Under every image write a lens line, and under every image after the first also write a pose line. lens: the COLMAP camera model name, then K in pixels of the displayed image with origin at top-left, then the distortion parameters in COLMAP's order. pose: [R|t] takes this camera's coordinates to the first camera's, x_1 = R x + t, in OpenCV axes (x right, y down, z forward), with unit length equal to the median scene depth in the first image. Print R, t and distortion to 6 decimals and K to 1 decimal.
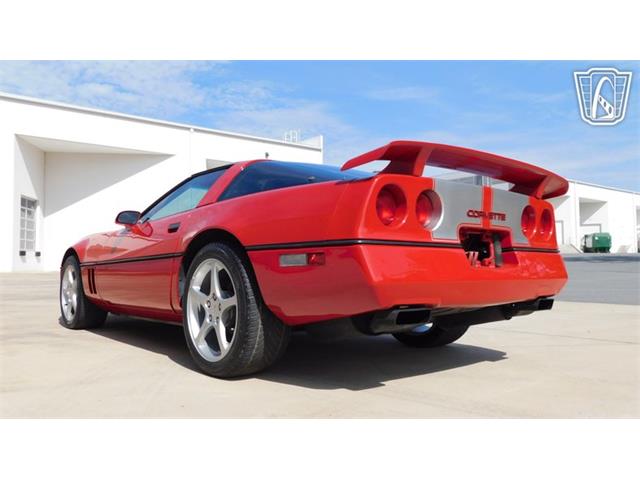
lens RADIAL K [[559.8, 0, 329.1], [0, 559.8, 239.5], [0, 0, 1]] dist [0.003142, 0.003707]
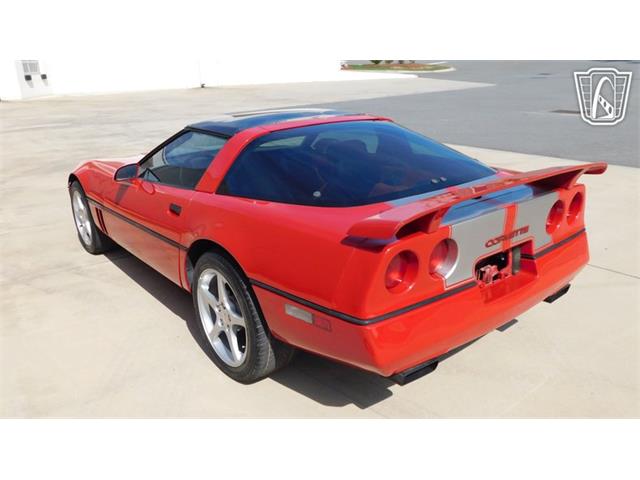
lens RADIAL K [[553.4, 0, 329.1], [0, 553.4, 239.5], [0, 0, 1]] dist [0.003522, 0.003536]
pose [[0.999158, -0.009331, -0.039955, 0.024077], [0.024506, 0.916744, 0.398722, -0.399100], [0.032908, -0.399366, 0.916201, 0.151698]]
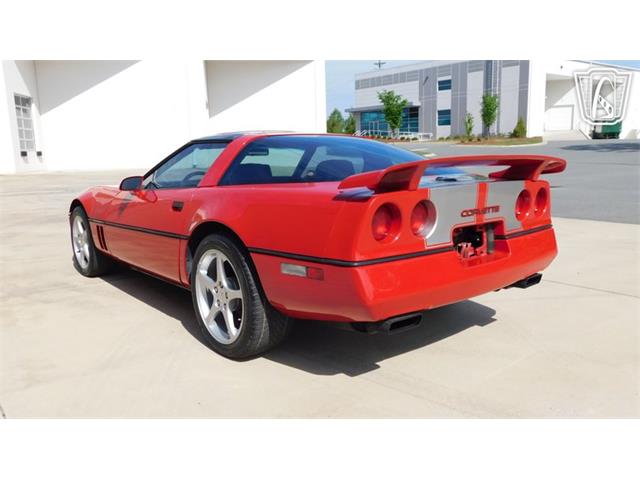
lens RADIAL K [[562.7, 0, 326.2], [0, 562.7, 239.5], [0, 0, 1]] dist [0.006538, 0.003892]
pose [[0.999872, -0.009214, -0.013079, 0.010432], [0.011960, 0.973470, 0.228501, -0.227153], [0.010627, -0.228628, 0.973456, -0.022173]]
